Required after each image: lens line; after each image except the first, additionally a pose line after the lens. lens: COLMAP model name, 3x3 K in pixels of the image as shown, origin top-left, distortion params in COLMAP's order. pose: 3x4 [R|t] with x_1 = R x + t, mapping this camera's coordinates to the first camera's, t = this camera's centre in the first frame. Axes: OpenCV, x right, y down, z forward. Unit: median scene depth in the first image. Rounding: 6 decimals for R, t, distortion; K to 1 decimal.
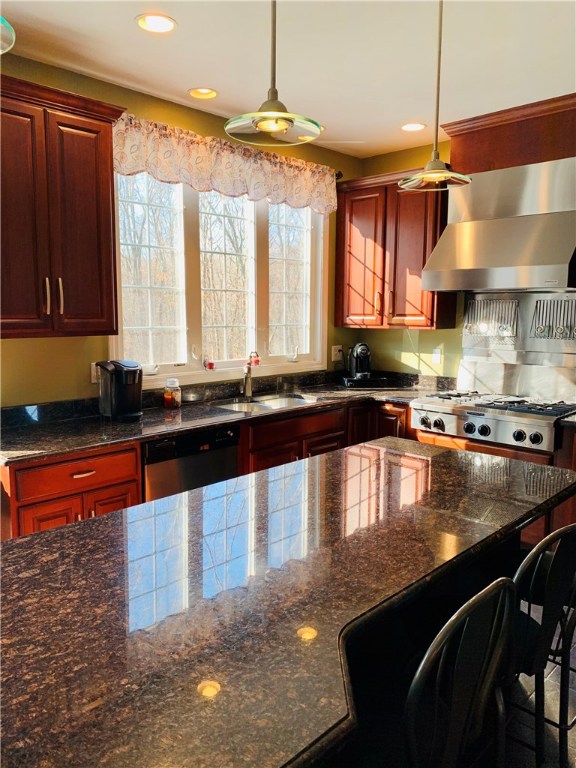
lens RADIAL K [[581.5, 0, 288.1], [0, 581.5, 385.5], [0, 0, 1]] dist [0.034566, -0.035299]
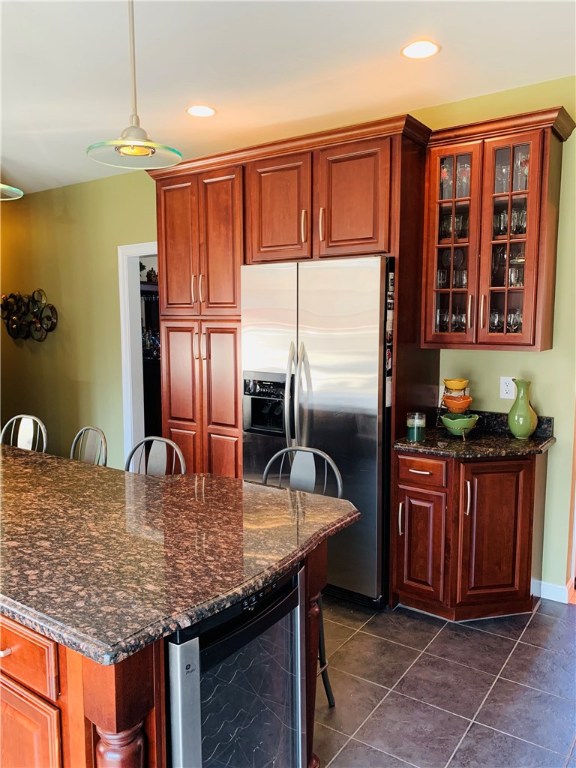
lens RADIAL K [[581.5, 0, 285.2], [0, 581.5, 380.7], [0, 0, 1]] dist [0.034566, -0.035299]
pose [[-0.145041, -0.112312, 0.983031, -0.553478], [0.129846, 0.982783, 0.131442, -0.034669], [-0.980869, 0.146707, -0.127960, 0.204197]]
